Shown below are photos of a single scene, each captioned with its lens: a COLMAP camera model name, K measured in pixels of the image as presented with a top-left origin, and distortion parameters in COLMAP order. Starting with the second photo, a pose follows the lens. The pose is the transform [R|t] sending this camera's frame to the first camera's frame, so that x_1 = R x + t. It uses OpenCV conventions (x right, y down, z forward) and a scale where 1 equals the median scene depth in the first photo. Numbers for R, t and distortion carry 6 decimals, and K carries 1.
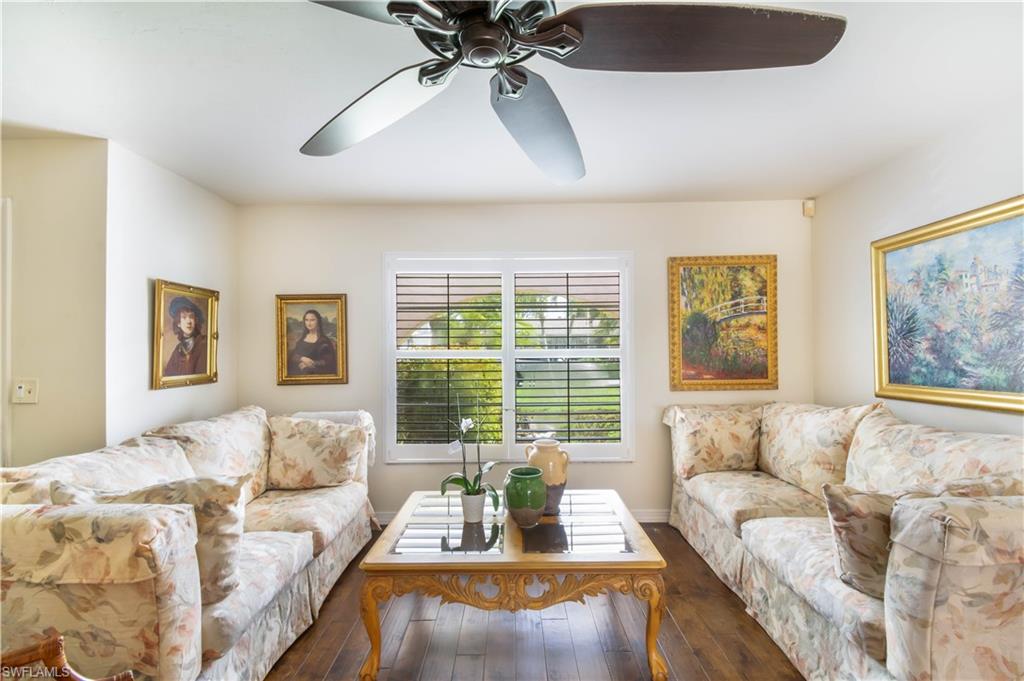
lens RADIAL K [[450.8, 0, 513.6], [0, 450.8, 343.2], [0, 0, 1]] dist [0.027120, -0.015614]
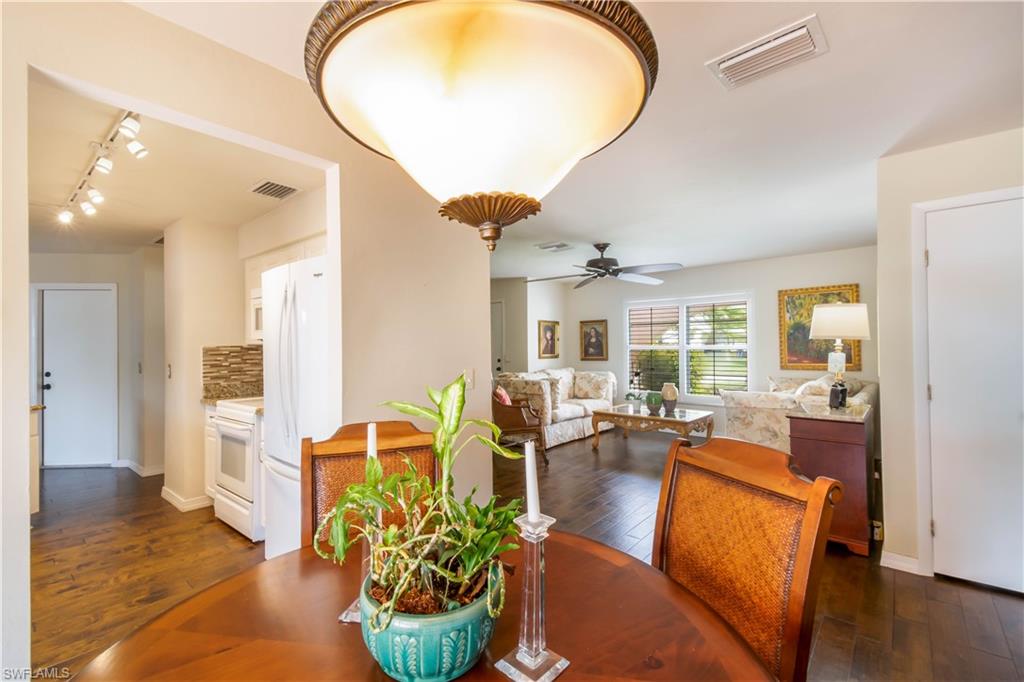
lens RADIAL K [[450.8, 0, 501.3], [0, 450.8, 355.3], [0, 0, 1]] dist [0.027120, -0.015614]
pose [[0.746201, 0.014996, -0.665552, 0.723692], [0.006587, 0.999531, 0.029906, -0.004993], [0.665688, -0.026700, 0.745752, -1.002067]]
